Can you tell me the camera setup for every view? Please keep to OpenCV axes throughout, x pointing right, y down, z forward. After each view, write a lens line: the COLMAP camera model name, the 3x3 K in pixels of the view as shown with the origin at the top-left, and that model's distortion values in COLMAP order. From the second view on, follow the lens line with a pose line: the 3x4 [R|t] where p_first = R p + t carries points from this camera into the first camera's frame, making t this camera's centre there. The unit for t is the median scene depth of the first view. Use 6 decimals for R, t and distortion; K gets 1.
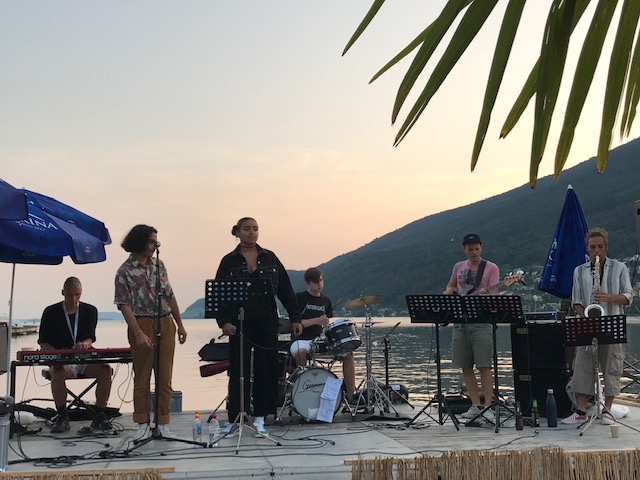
lens RADIAL K [[843.9, 0, 316.9], [0, 843.9, 245.3], [0, 0, 1]] dist [0.060795, 0.000000]
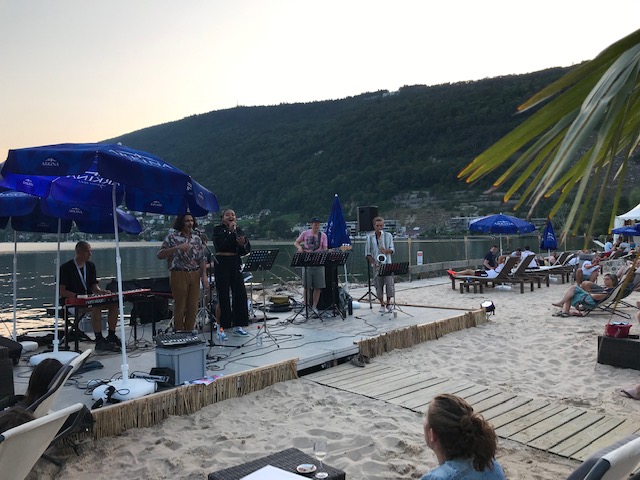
lens RADIAL K [[526.0, 0, 319.9], [0, 526.0, 241.1], [0, 0, 1]] dist [0.052218, -0.009581]
pose [[0.752229, -0.002293, 0.658898, -0.548622], [-0.053089, 0.996532, 0.064077, -0.039389], [-0.656759, -0.083181, 0.749498, 0.089420]]
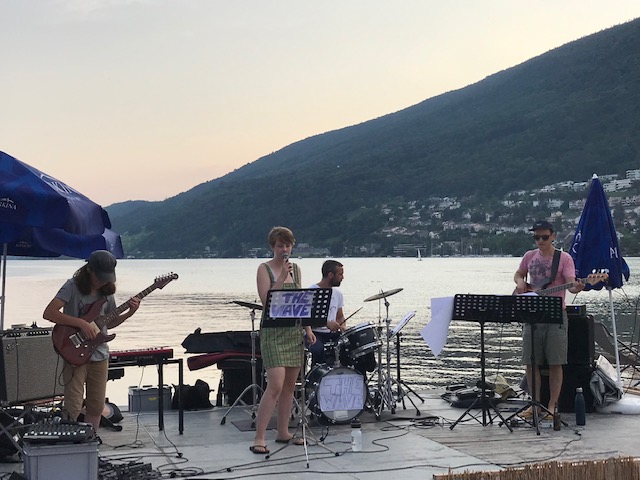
lens RADIAL K [[1017.4, 0, 318.4], [0, 1017.4, 243.0], [0, 0, 1]] dist [0.112119, 0.000000]
pose [[0.989550, 0.002104, 0.144173, -0.183313], [-0.012468, 0.997397, 0.071018, -0.072360], [-0.143648, -0.072073, 0.987001, -0.116569]]
